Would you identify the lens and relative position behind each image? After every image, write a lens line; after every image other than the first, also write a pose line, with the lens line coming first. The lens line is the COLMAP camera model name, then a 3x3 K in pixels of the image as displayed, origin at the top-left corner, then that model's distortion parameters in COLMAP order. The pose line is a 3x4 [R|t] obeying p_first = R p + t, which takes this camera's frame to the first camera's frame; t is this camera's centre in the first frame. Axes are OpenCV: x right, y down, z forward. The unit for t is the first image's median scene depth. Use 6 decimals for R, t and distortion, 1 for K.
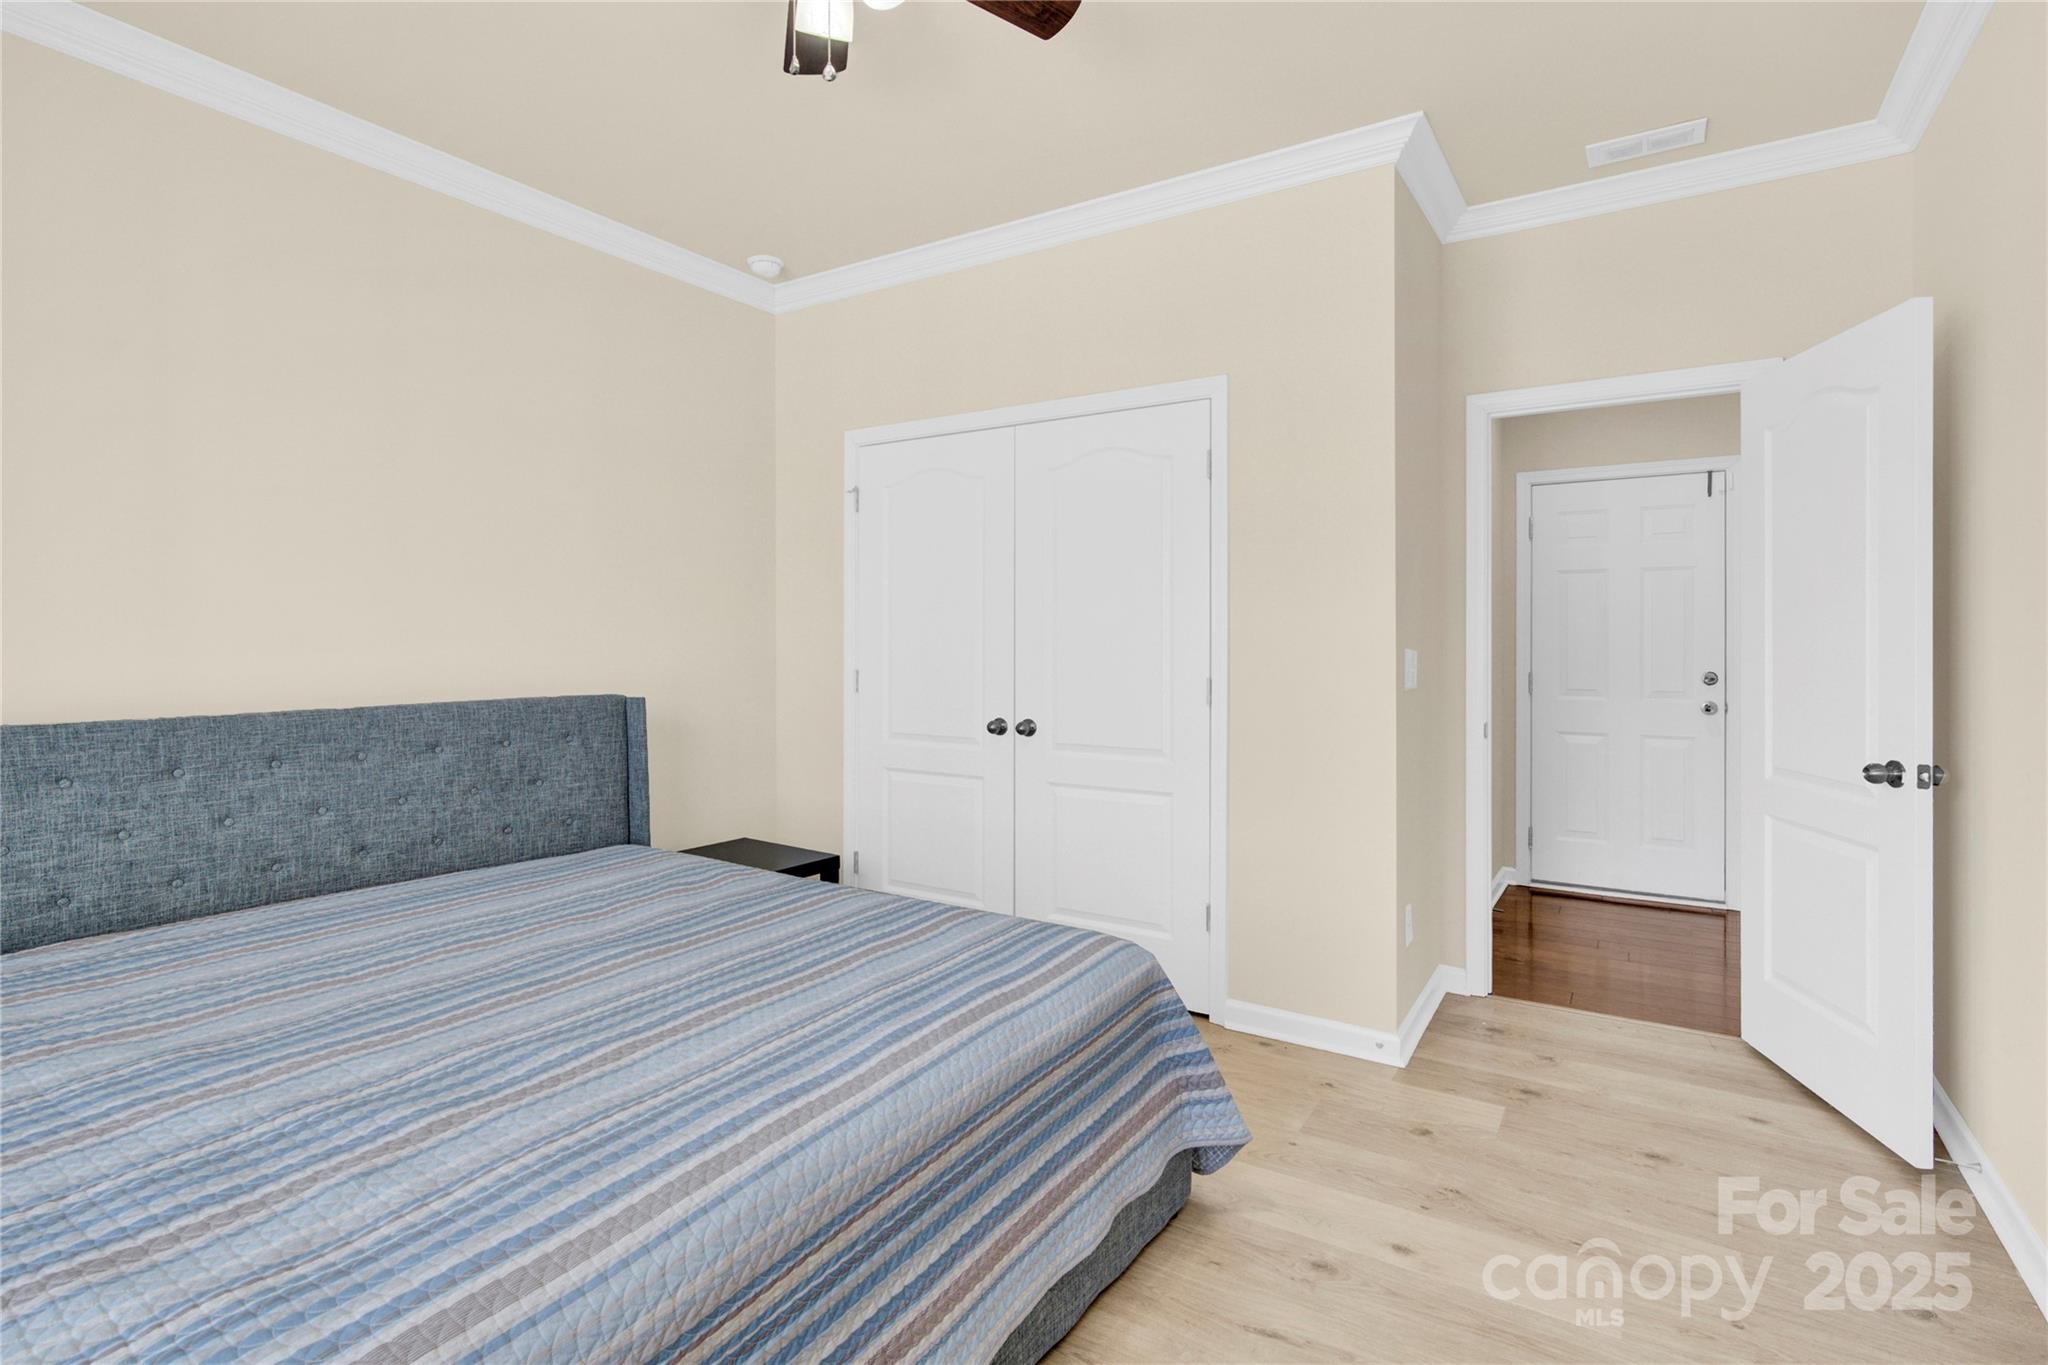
lens RADIAL K [[994.1, 0, 1030.5], [0, 994.1, 649.1], [0, 0, 1]] dist [-0.000658, 0.000953]
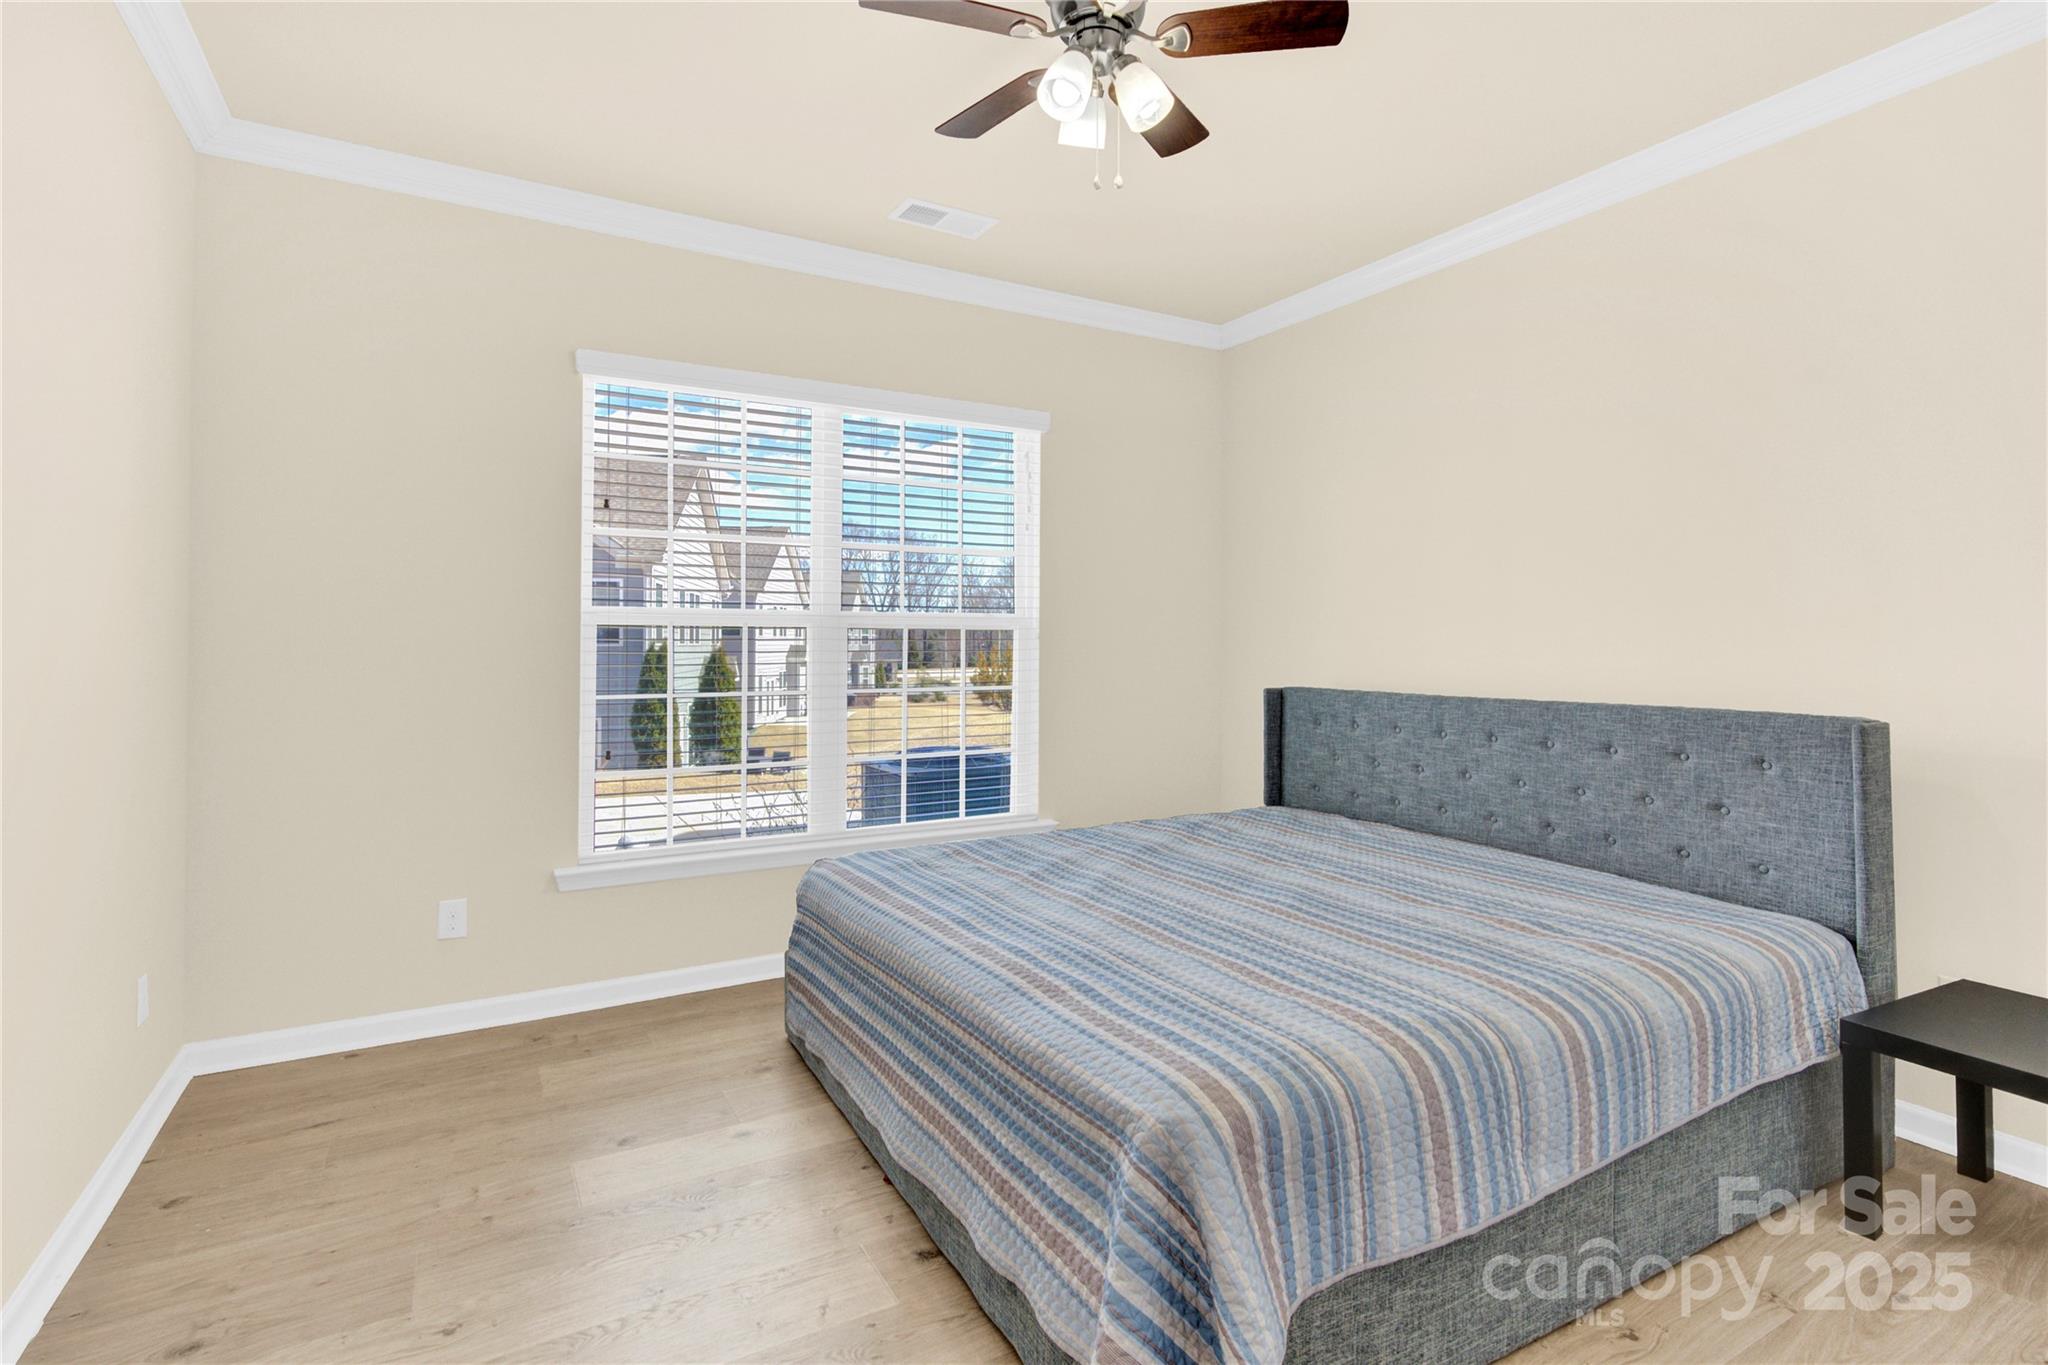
lens RADIAL K [[994.1, 0, 1030.5], [0, 994.1, 649.1], [0, 0, 1]] dist [-0.000658, 0.000953]
pose [[-0.476414, 0.003571, -0.879214, 0.594945], [-0.008328, 0.999929, 0.008574, -0.005896], [0.879181, 0.011407, -0.476351, 0.985178]]
